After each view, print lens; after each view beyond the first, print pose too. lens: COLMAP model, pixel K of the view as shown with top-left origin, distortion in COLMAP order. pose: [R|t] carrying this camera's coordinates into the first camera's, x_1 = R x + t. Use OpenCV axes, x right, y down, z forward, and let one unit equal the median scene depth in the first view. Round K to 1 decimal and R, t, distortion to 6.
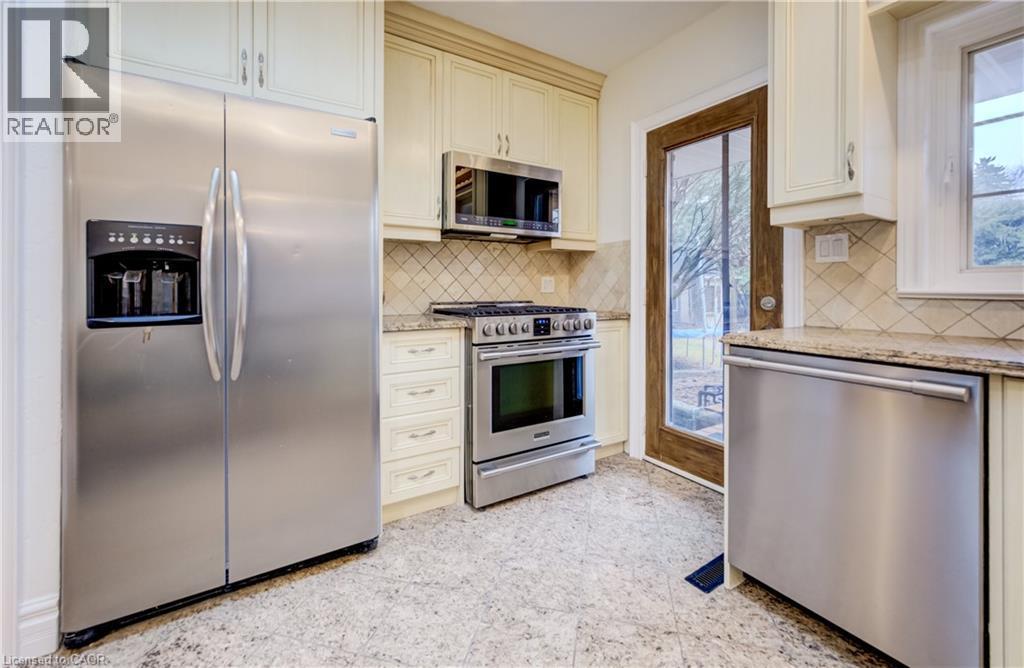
lens RADIAL K [[417.9, 0, 508.3], [0, 417.9, 283.7], [0, 0, 1]] dist [-0.001532, -0.000137]
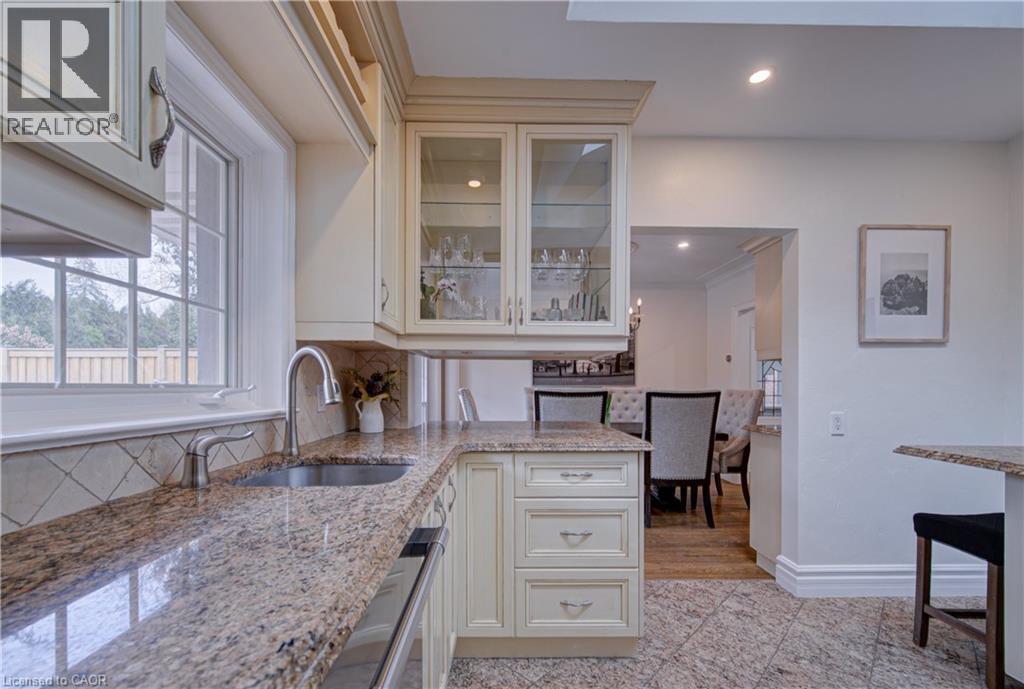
lens RADIAL K [[425.0, 0, 509.6], [0, 425.0, 392.8], [0, 0, 1]] dist [0.002031, 0.000174]
pose [[-0.860669, -0.009976, 0.509068, 0.227603], [-0.007522, 0.999948, 0.006878, -0.027822], [-0.509110, 0.002090, -0.860699, 0.823021]]
